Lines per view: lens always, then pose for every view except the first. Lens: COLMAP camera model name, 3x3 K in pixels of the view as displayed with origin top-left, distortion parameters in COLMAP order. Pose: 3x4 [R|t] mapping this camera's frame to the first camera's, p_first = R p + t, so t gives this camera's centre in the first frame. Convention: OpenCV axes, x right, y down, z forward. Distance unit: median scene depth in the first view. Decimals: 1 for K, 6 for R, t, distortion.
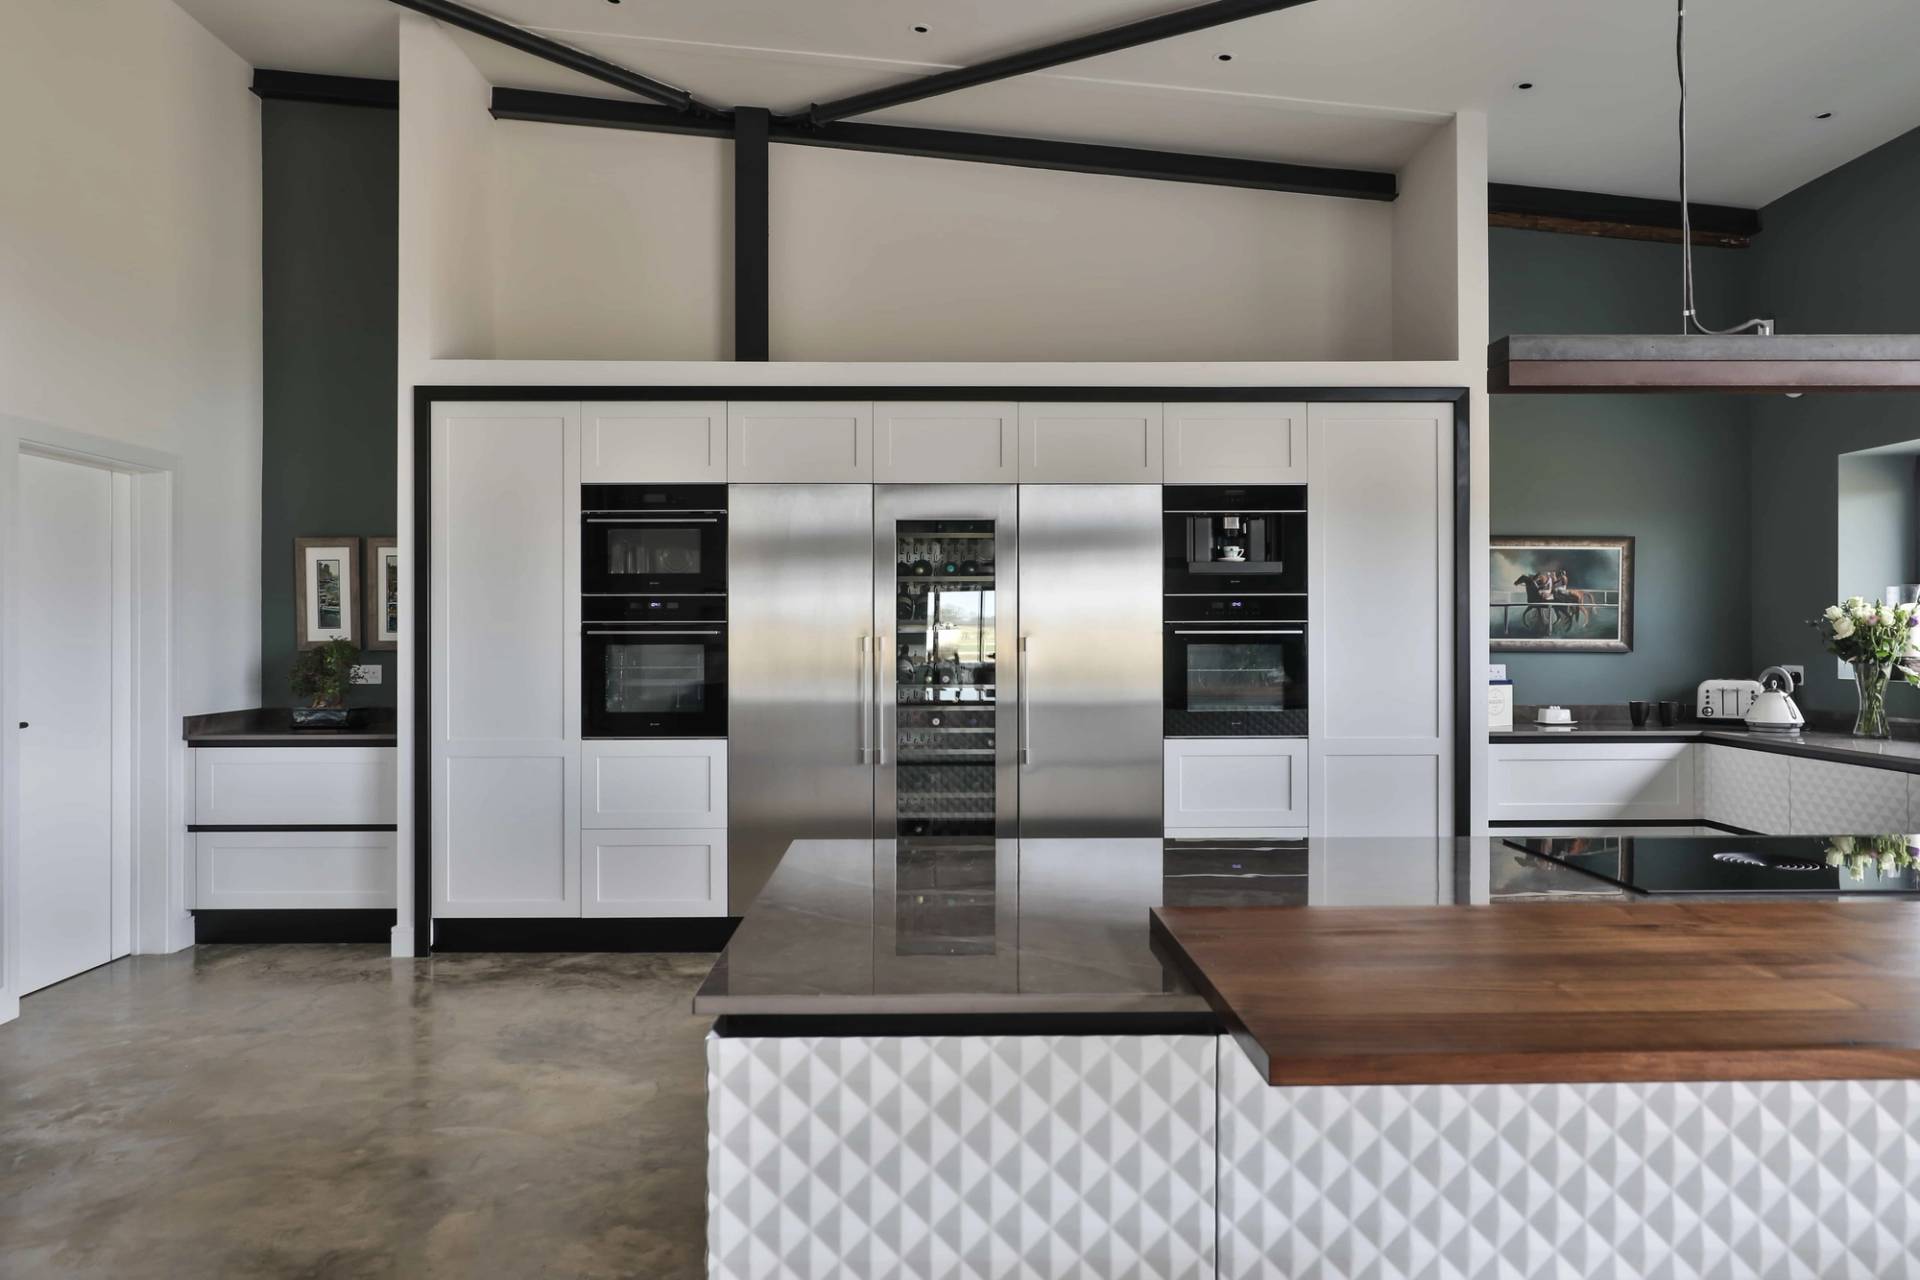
lens RADIAL K [[1238.0, 0, 960.0], [0, 1238.0, 640.0], [0, 0, 1]] dist [-0.000960, -0.000153]
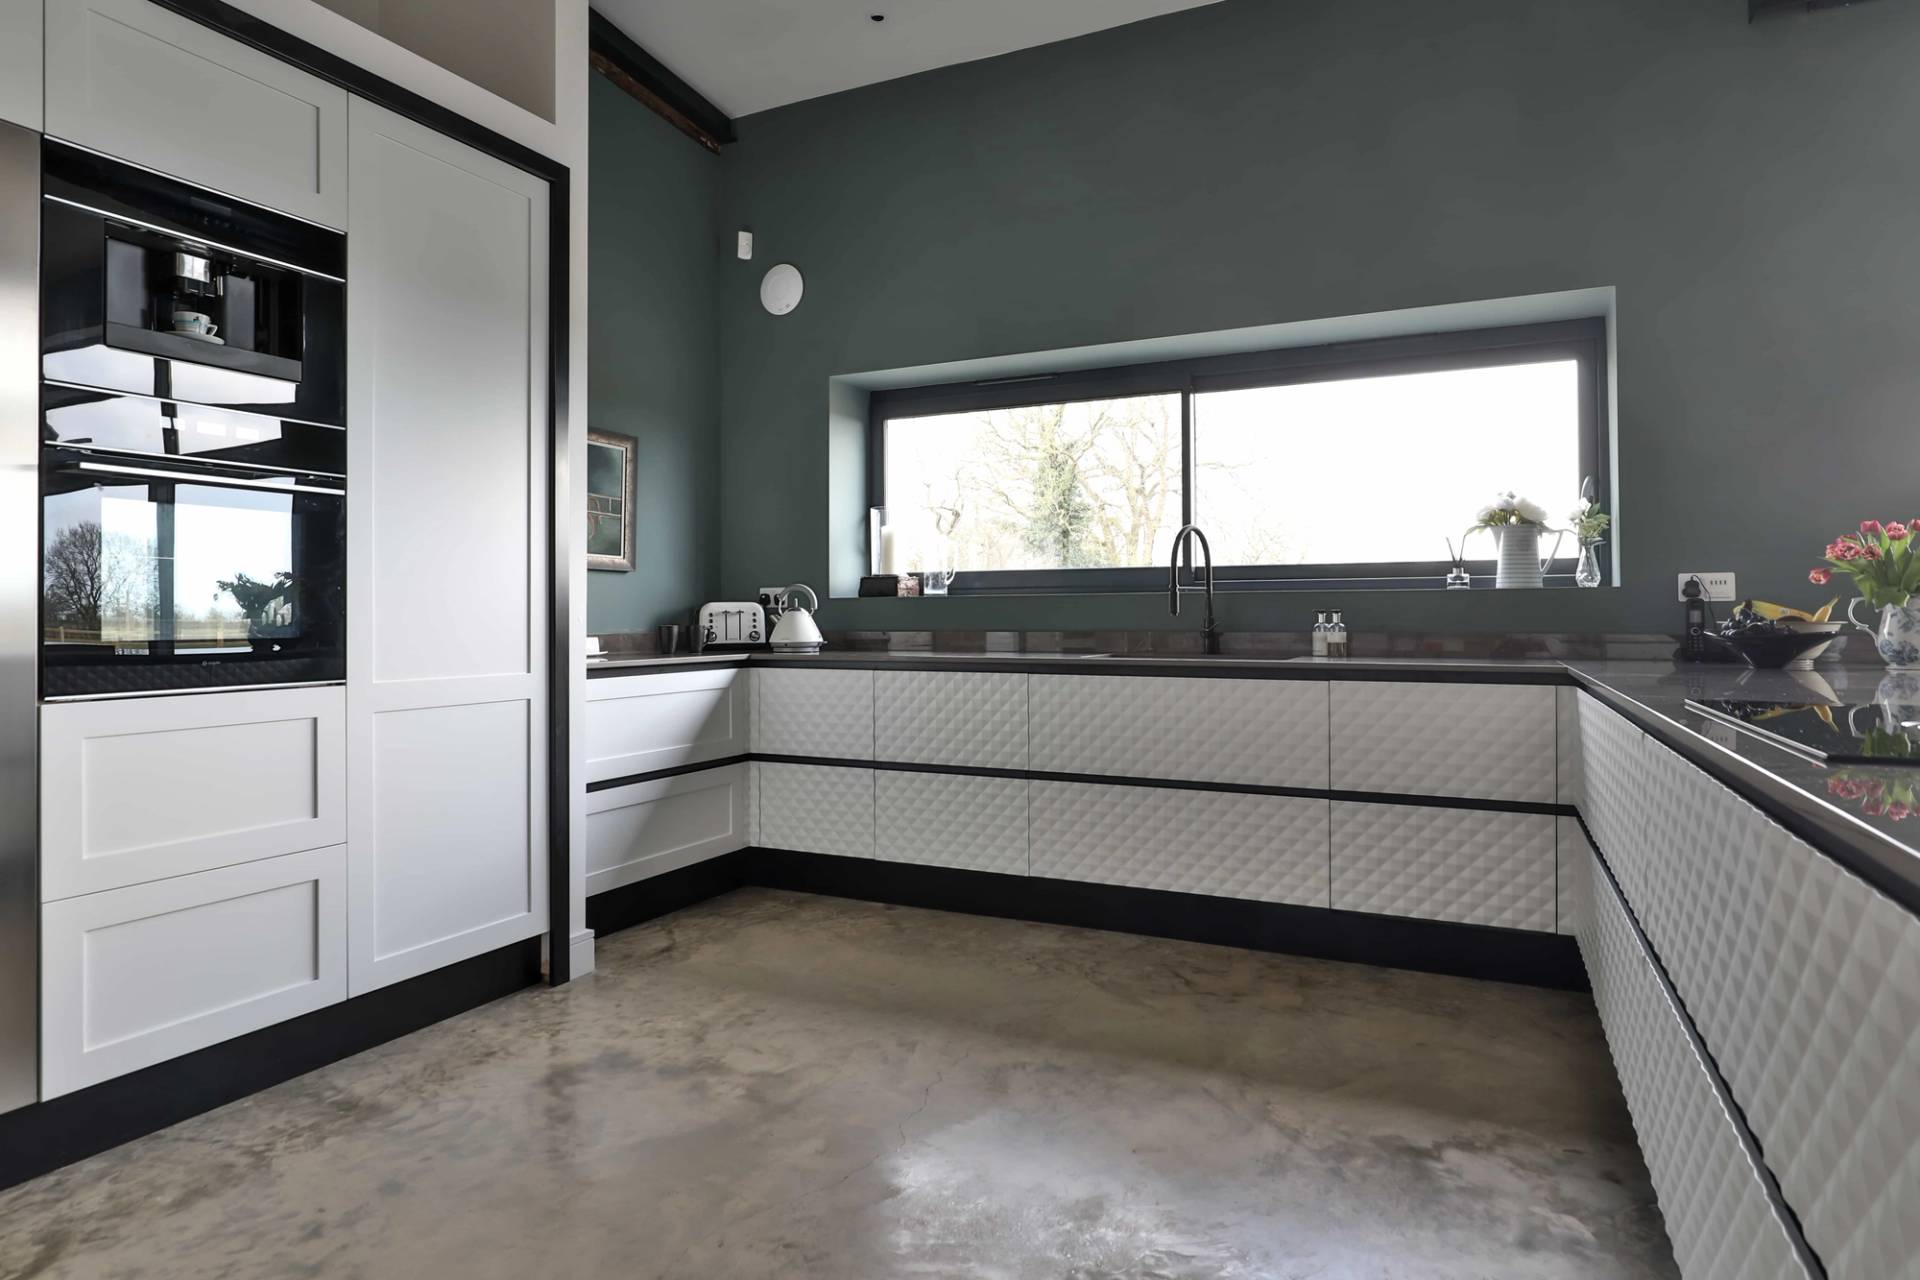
lens RADIAL K [[1086.5, 0, 961.3], [0, 1086.5, 601.9], [0, 0, 1]] dist [-0.006645, 0.000142]
pose [[0.448171, 0.012176, 0.893865, -0.033172], [0.006398, 0.999838, -0.016827, 0.051472], [-0.893925, 0.013260, 0.448021, 0.523171]]
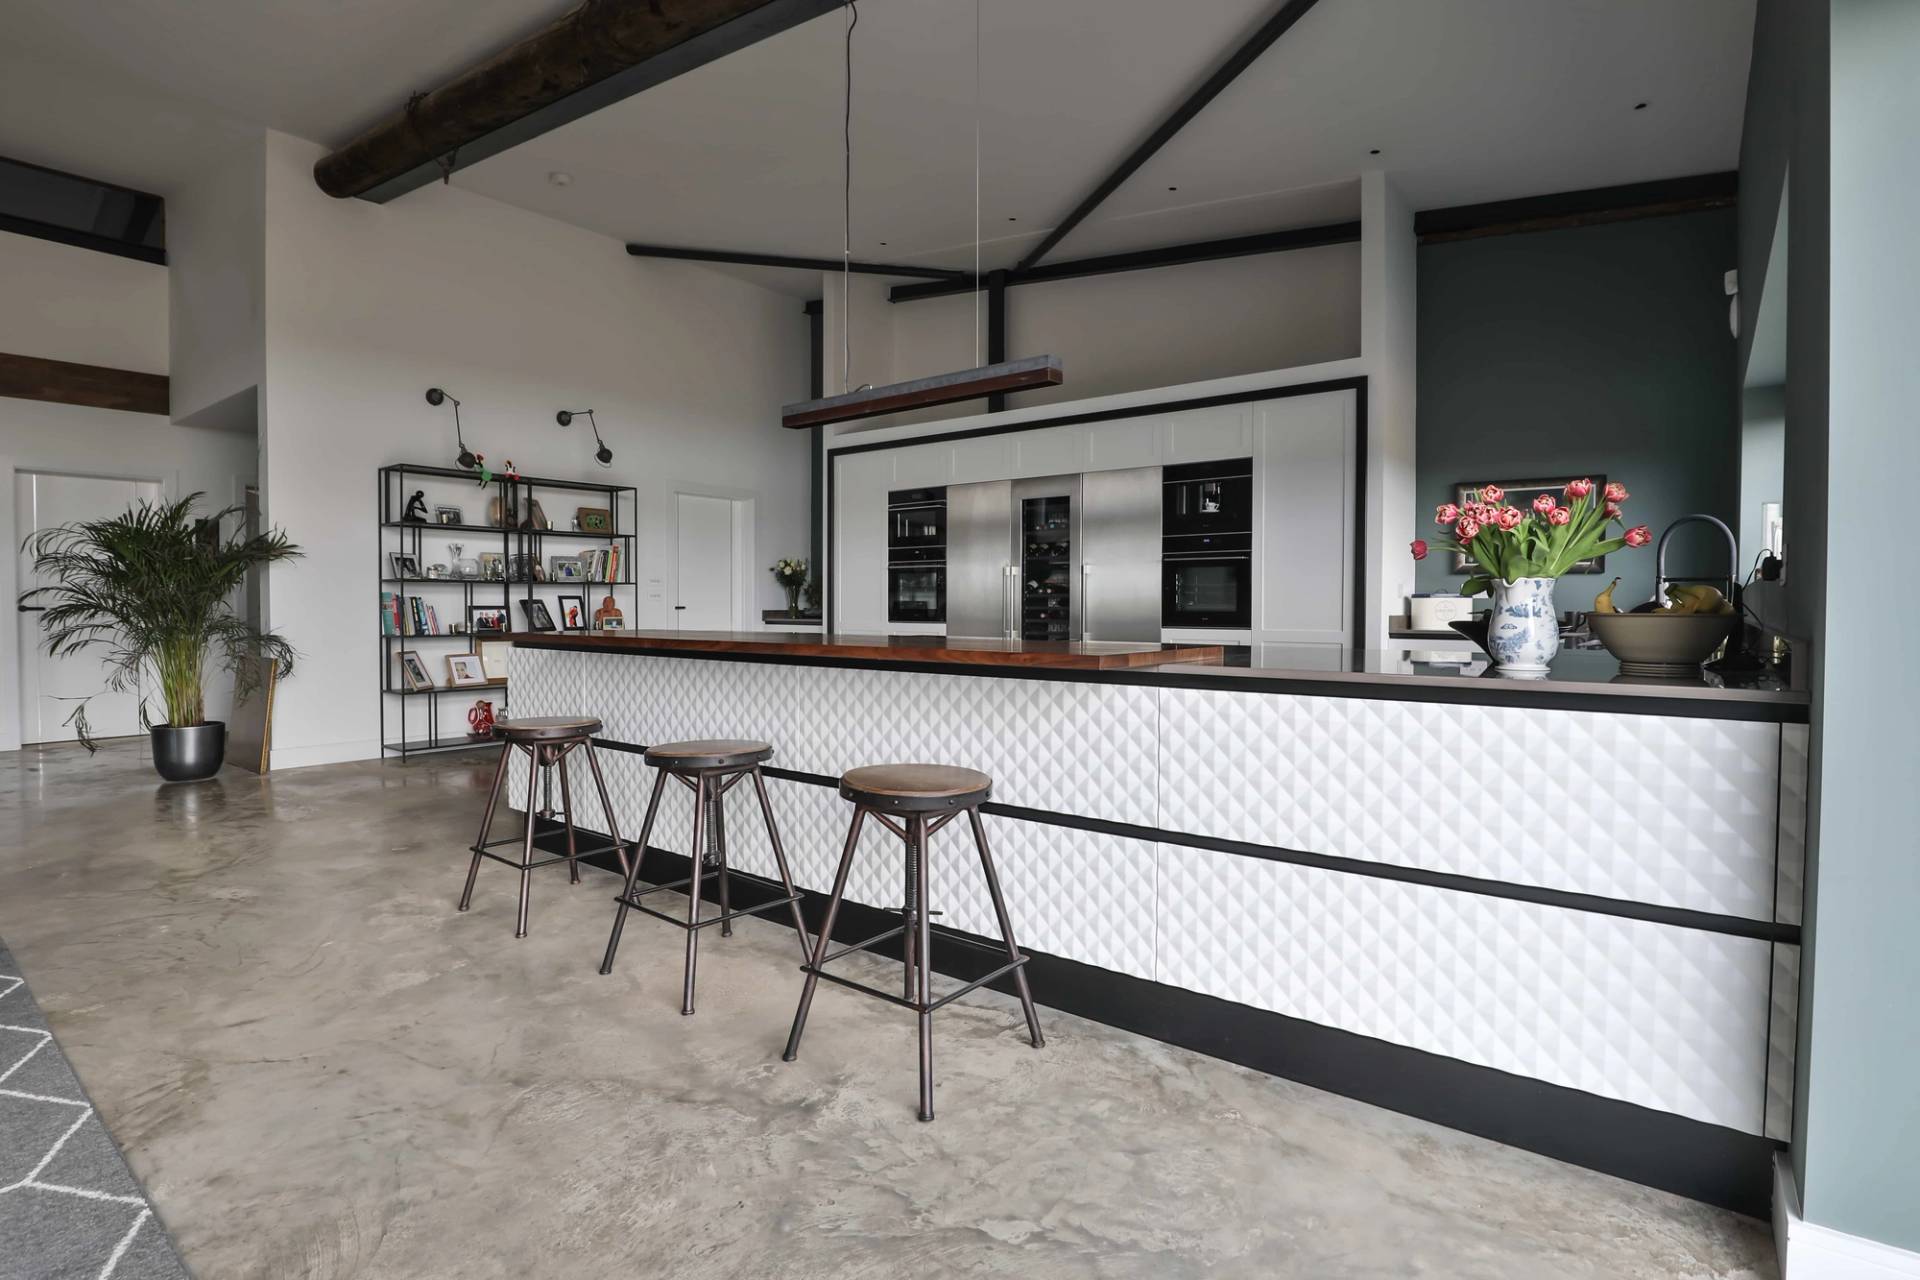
lens RADIAL K [[963.3, 0, 960.8], [0, 963.3, 613.4], [0, 0, 1]] dist [-0.031520, -0.000273]
pose [[0.779004, 0.010025, -0.626939, 0.715358], [-0.006321, 0.999947, 0.008136, 0.051298], [0.626987, -0.002375, 0.779026, -0.101043]]
